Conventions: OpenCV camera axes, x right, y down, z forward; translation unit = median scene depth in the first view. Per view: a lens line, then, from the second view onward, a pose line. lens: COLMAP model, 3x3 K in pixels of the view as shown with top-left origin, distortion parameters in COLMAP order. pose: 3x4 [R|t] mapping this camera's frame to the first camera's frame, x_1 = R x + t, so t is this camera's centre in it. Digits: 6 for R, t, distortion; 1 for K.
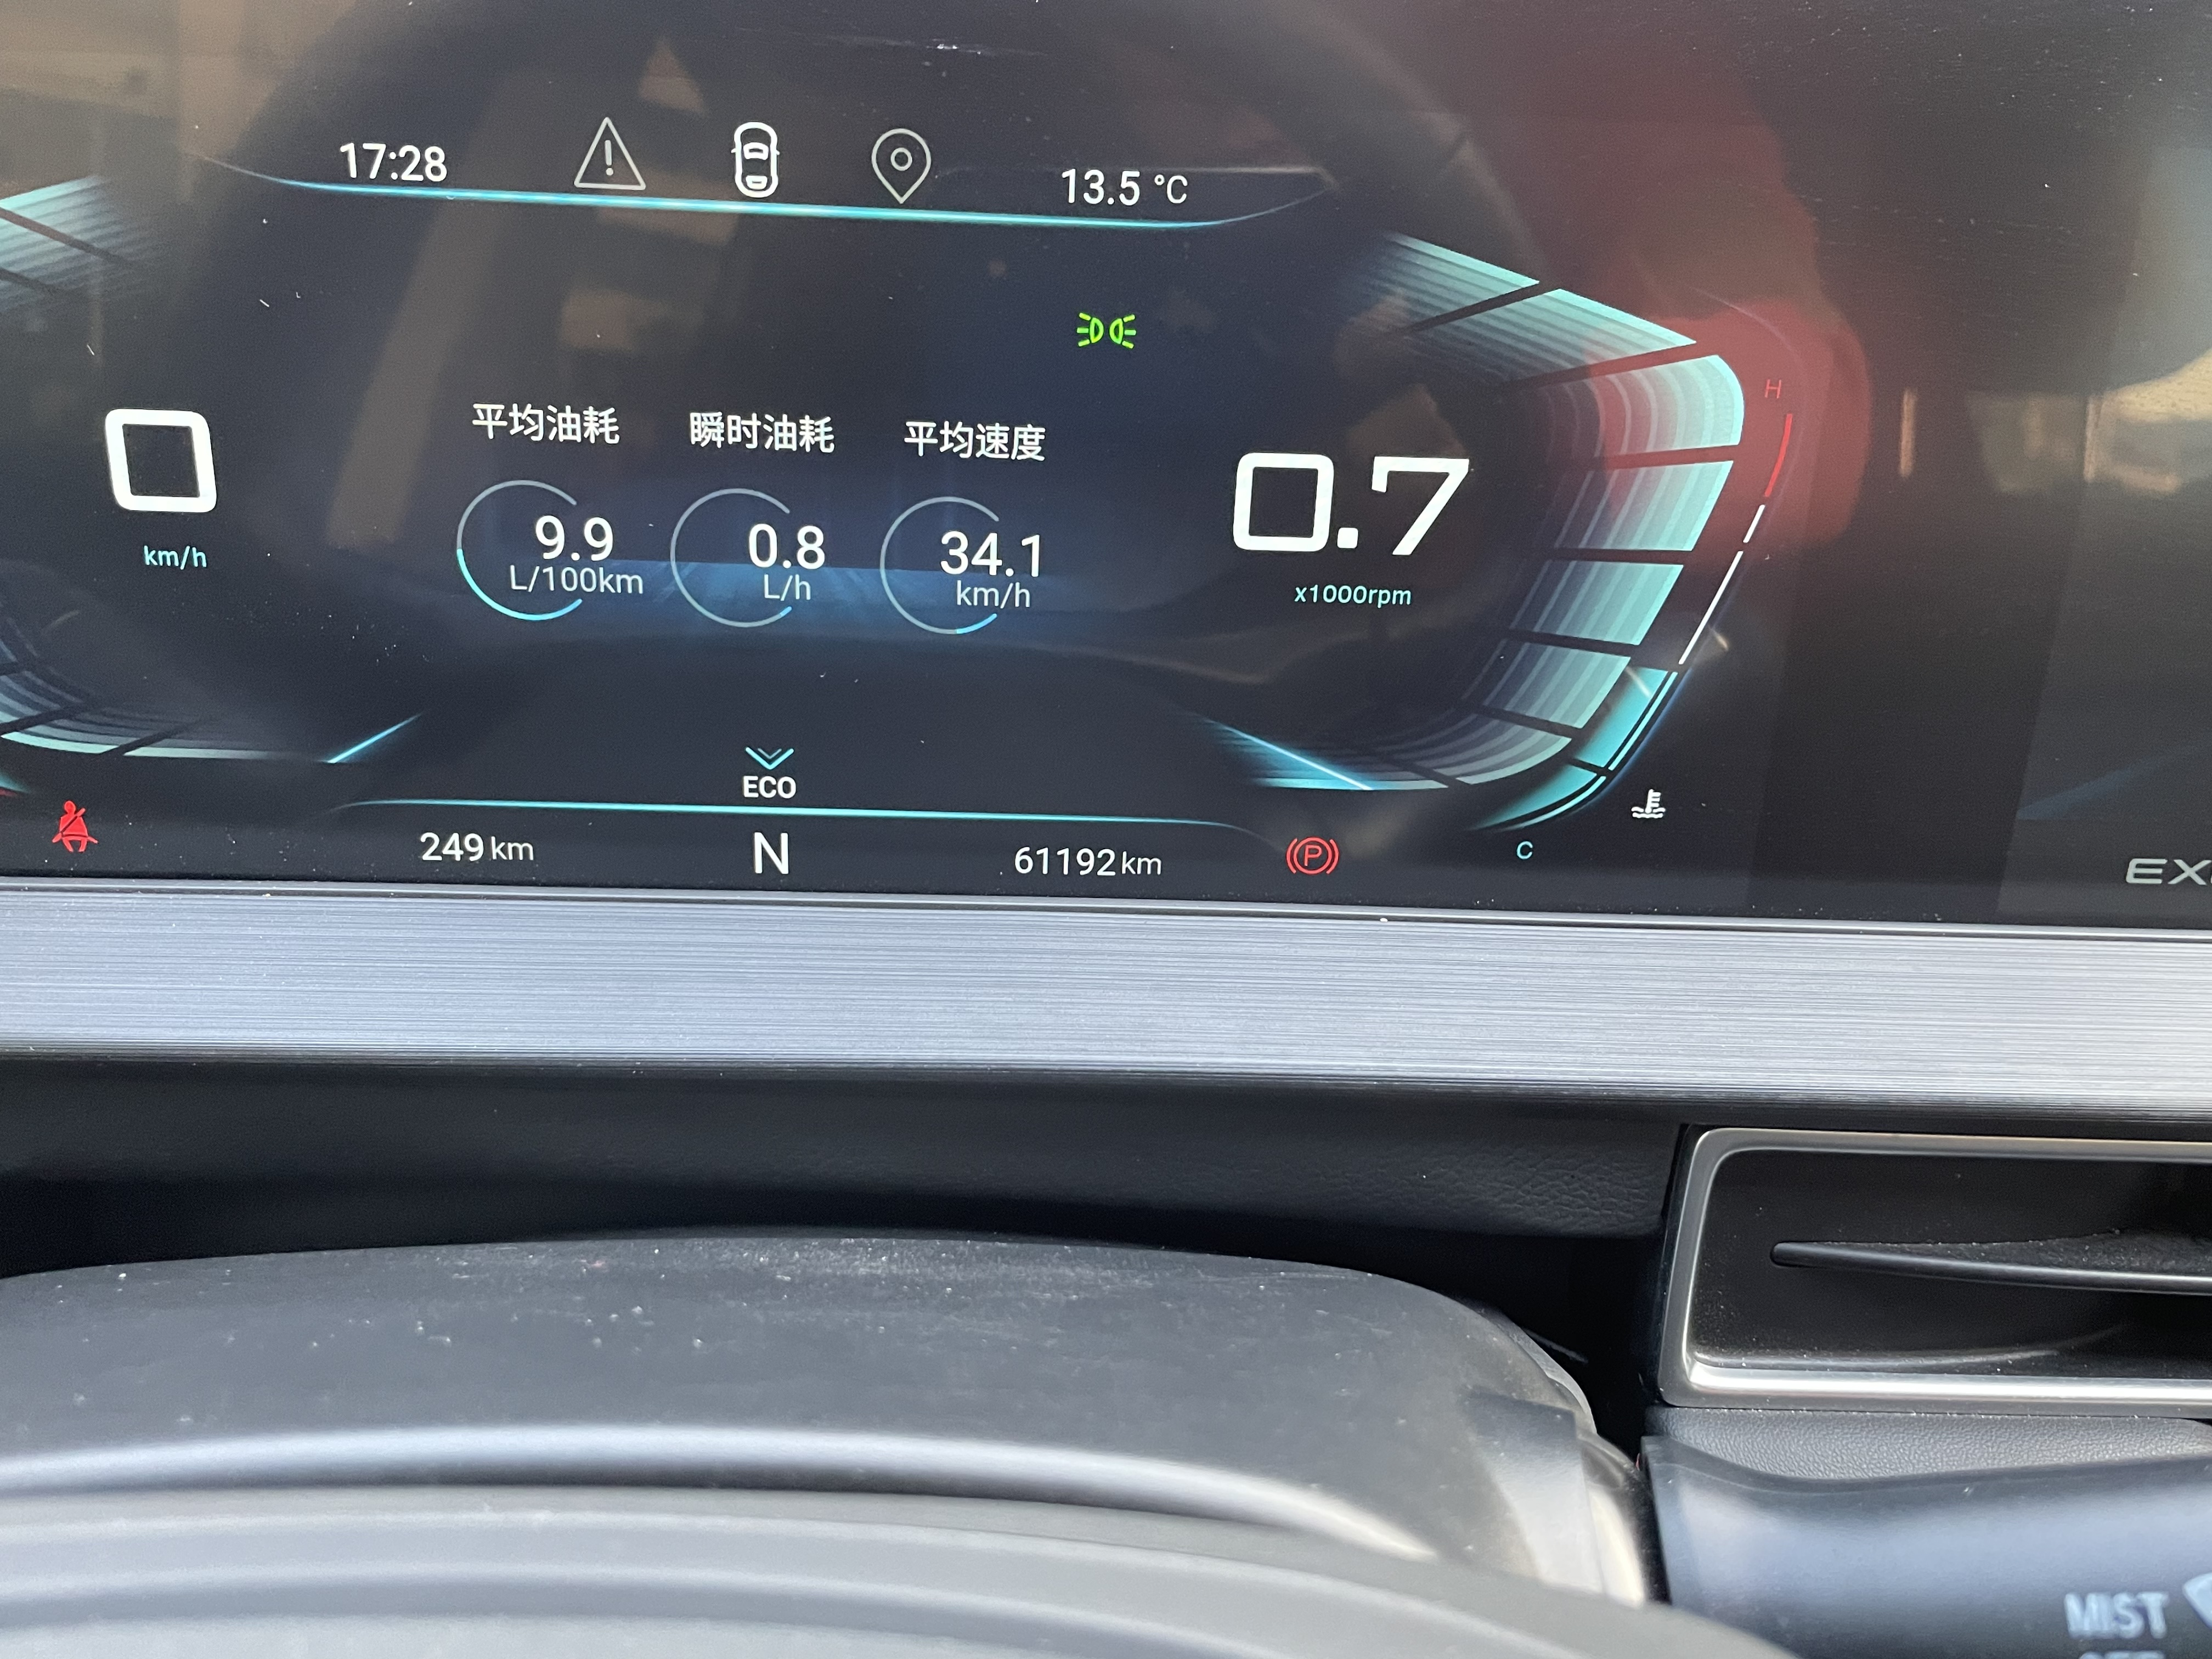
lens RADIAL K [[1760.4, 0, 1103.0], [0, 1760.4, 838.2], [0, 0, 1]] dist [0.092712, -0.143462]
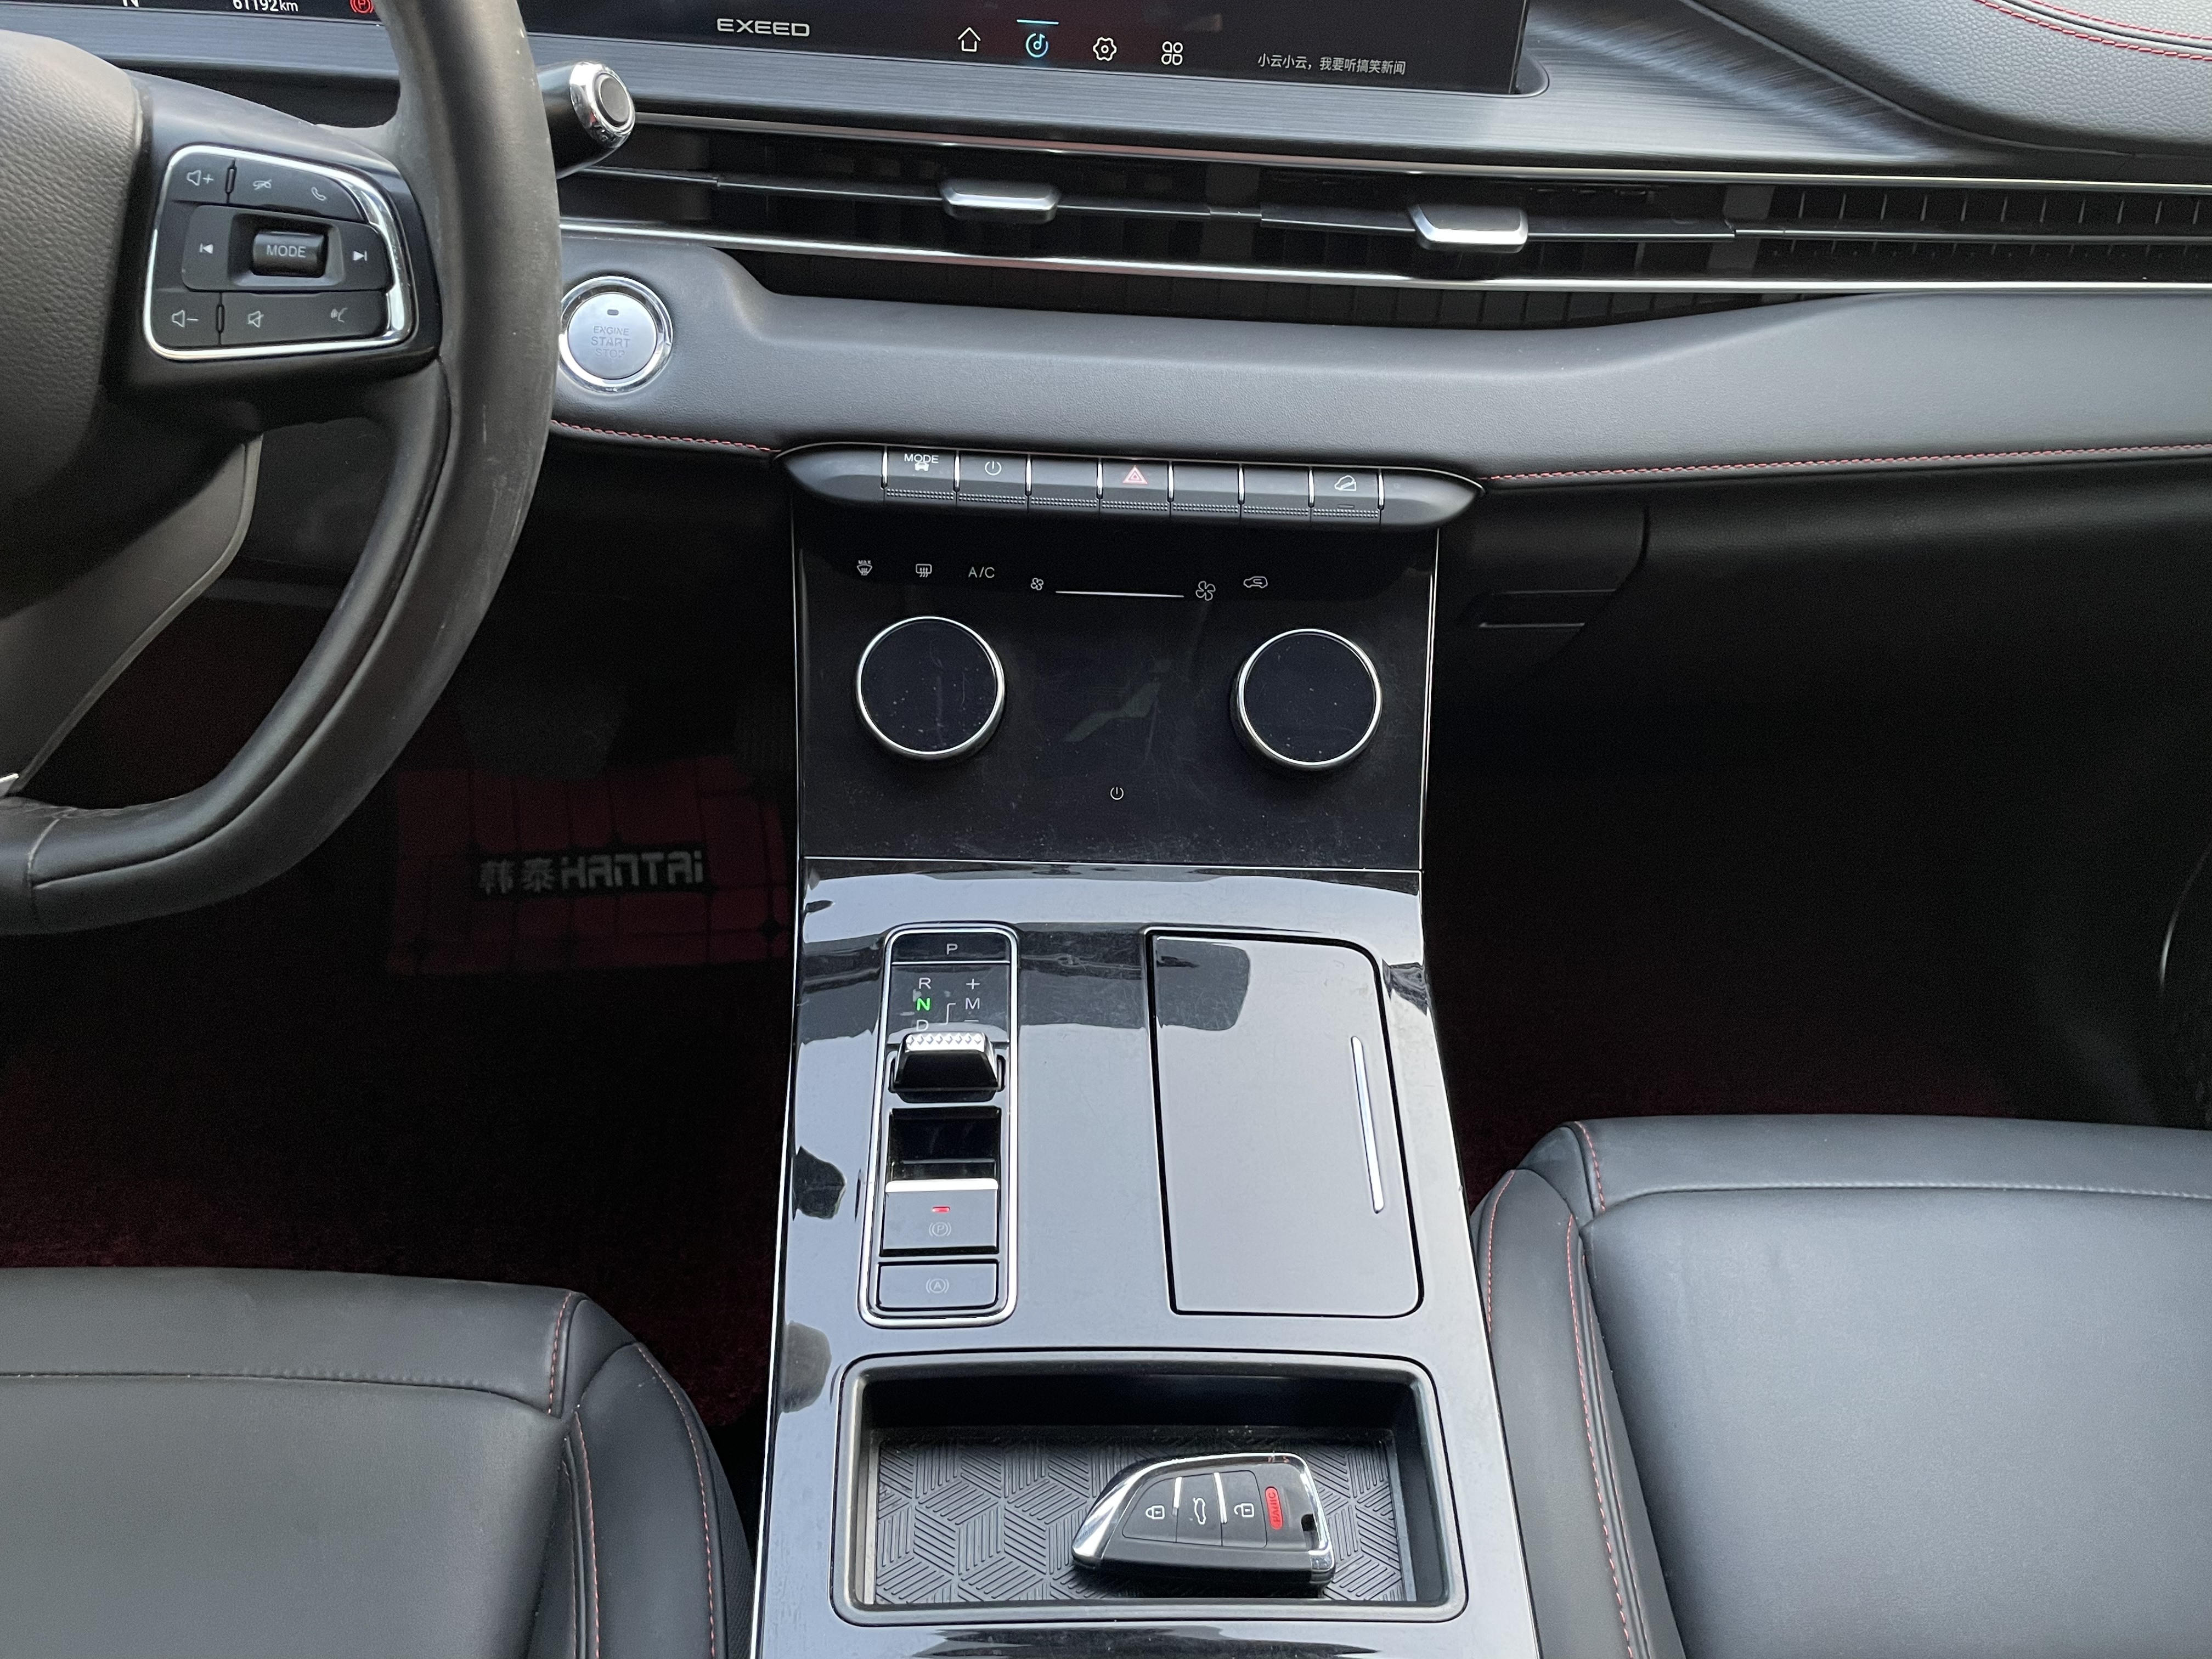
lens RADIAL K [[1760.4, 0, 1103.0], [0, 1760.4, 838.2], [0, 0, 1]] dist [0.092712, -0.143462]
pose [[0.999758, 0.017939, 0.012748, 1.165309], [-0.020306, 0.975259, 0.220131, 0.584716], [-0.008484, -0.220336, 0.975387, -1.682353]]
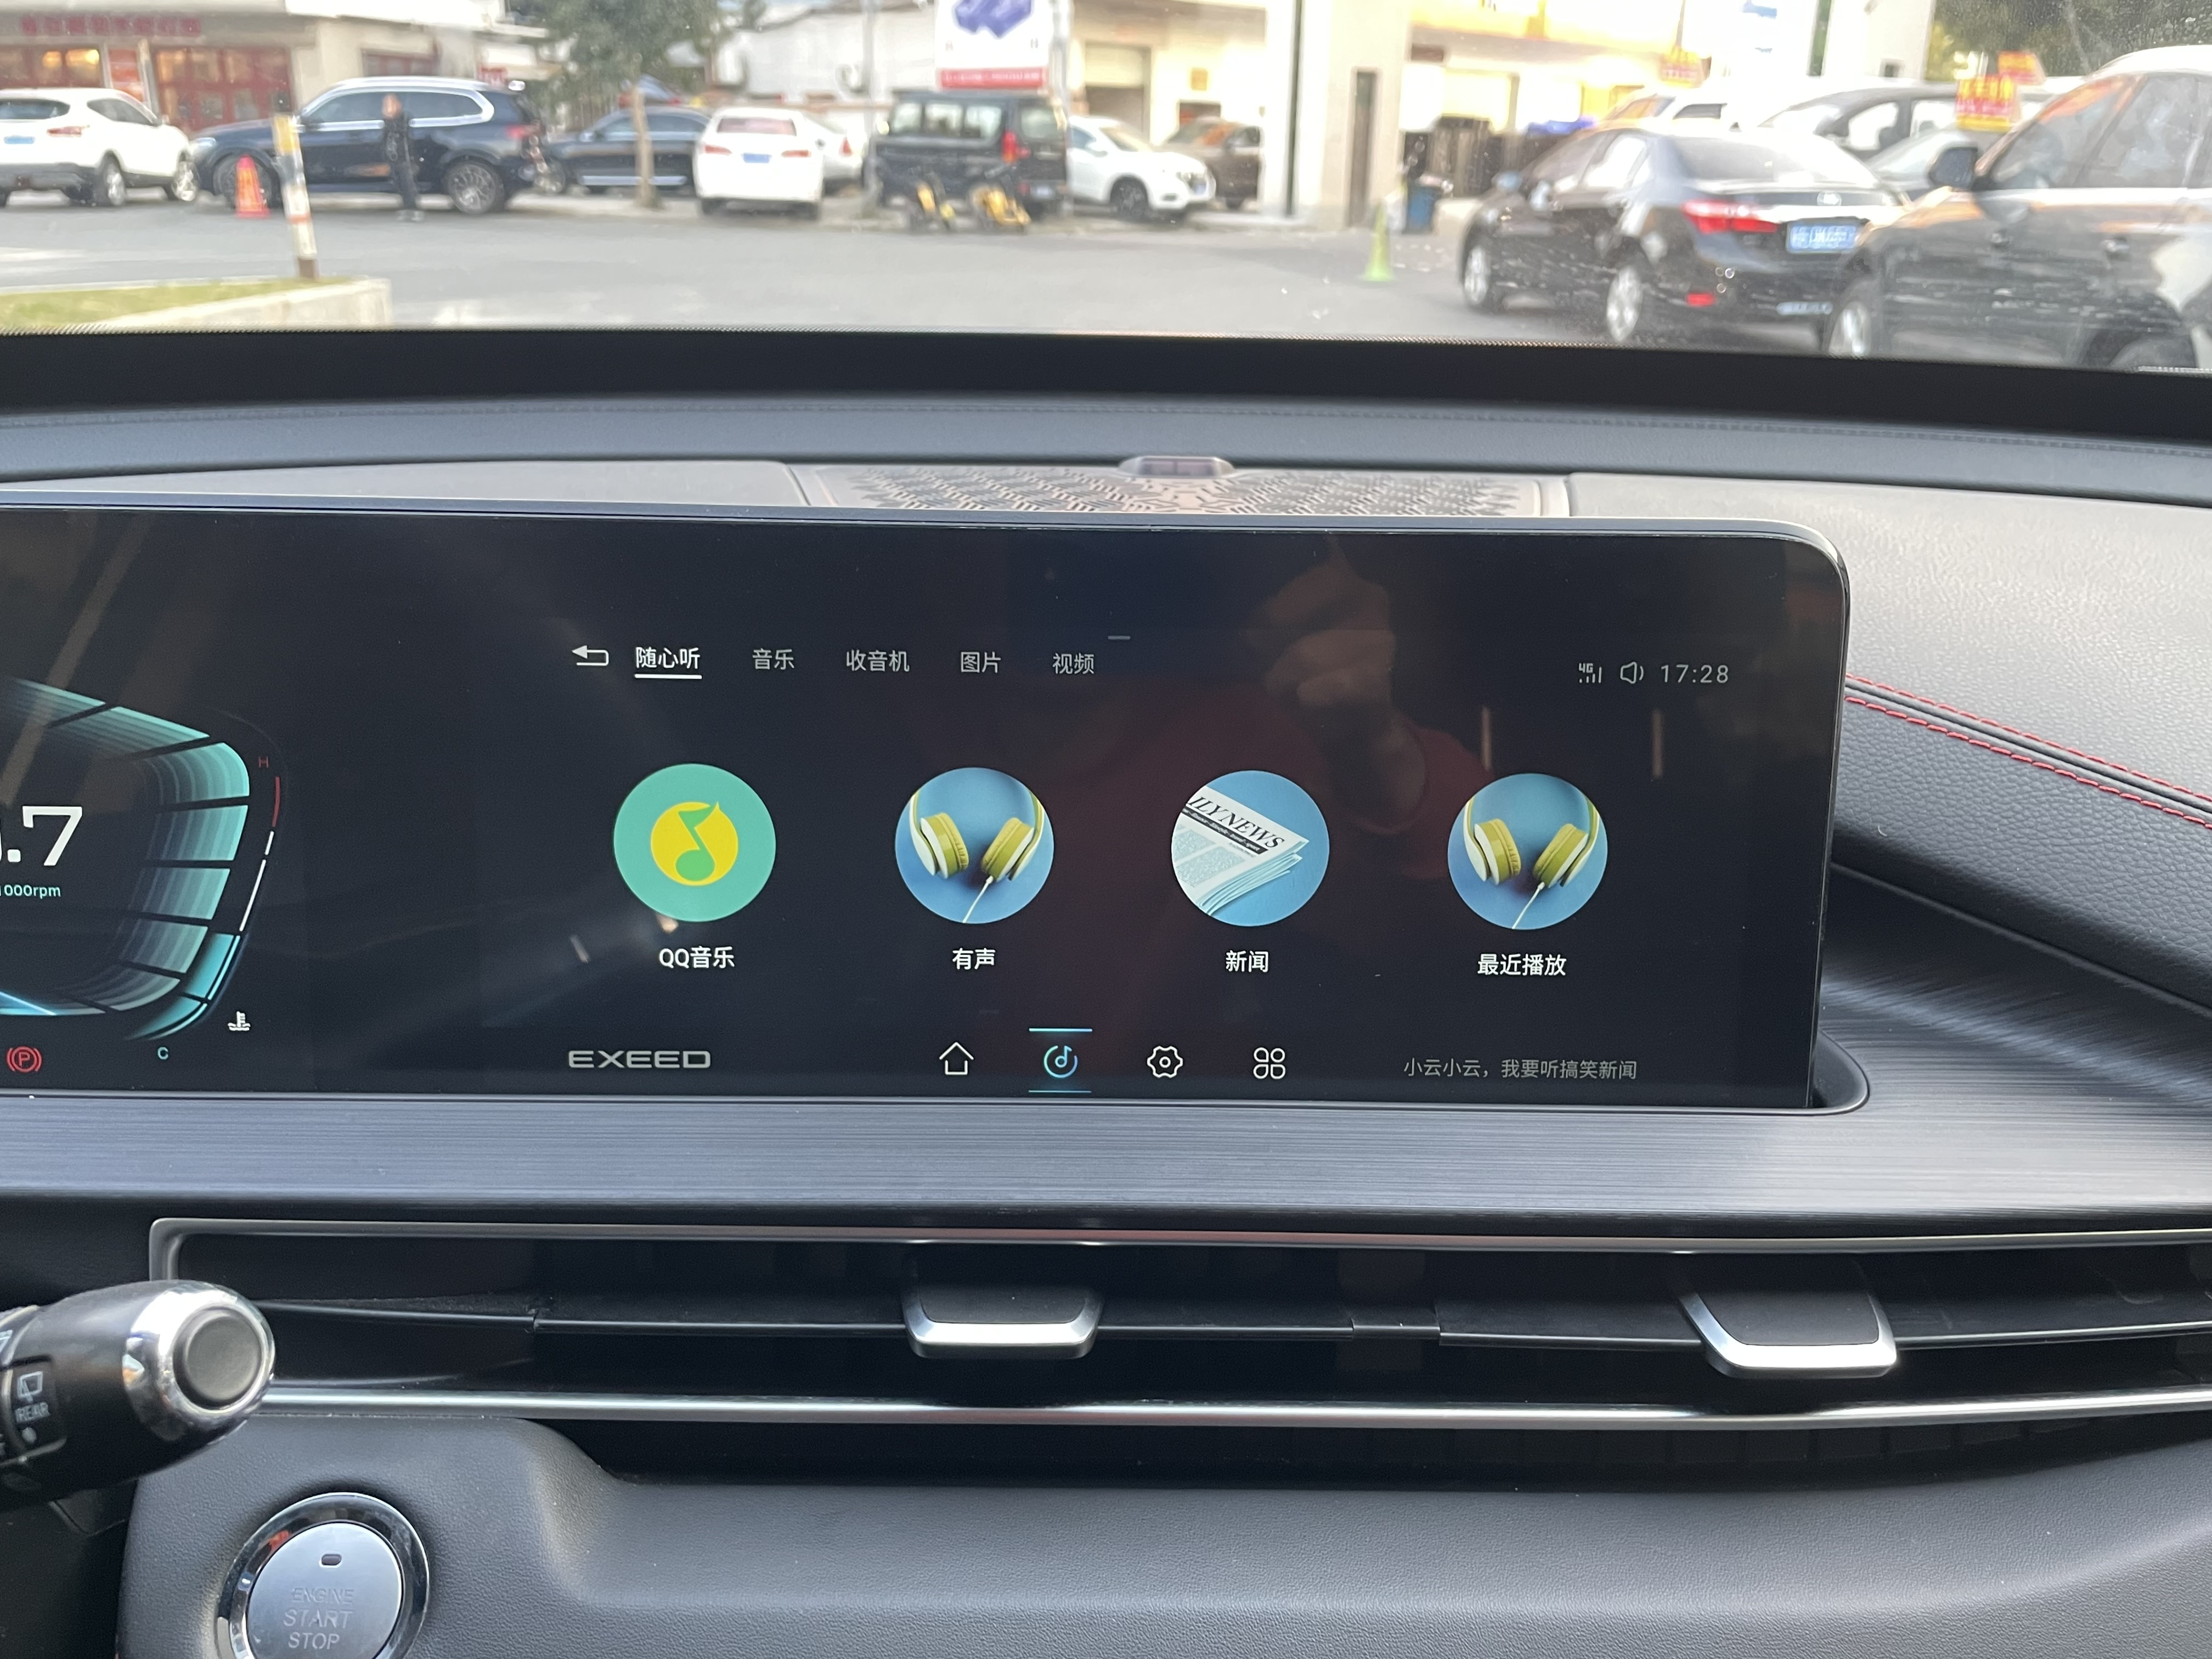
lens RADIAL K [[1760.4, 0, 1103.0], [0, 1760.4, 838.2], [0, 0, 1]] dist [0.092712, -0.143462]
pose [[0.999378, -0.021909, -0.027640, 1.172545], [0.016986, 0.985772, -0.167227, 0.102132], [0.030911, 0.166653, 0.985531, -0.569784]]
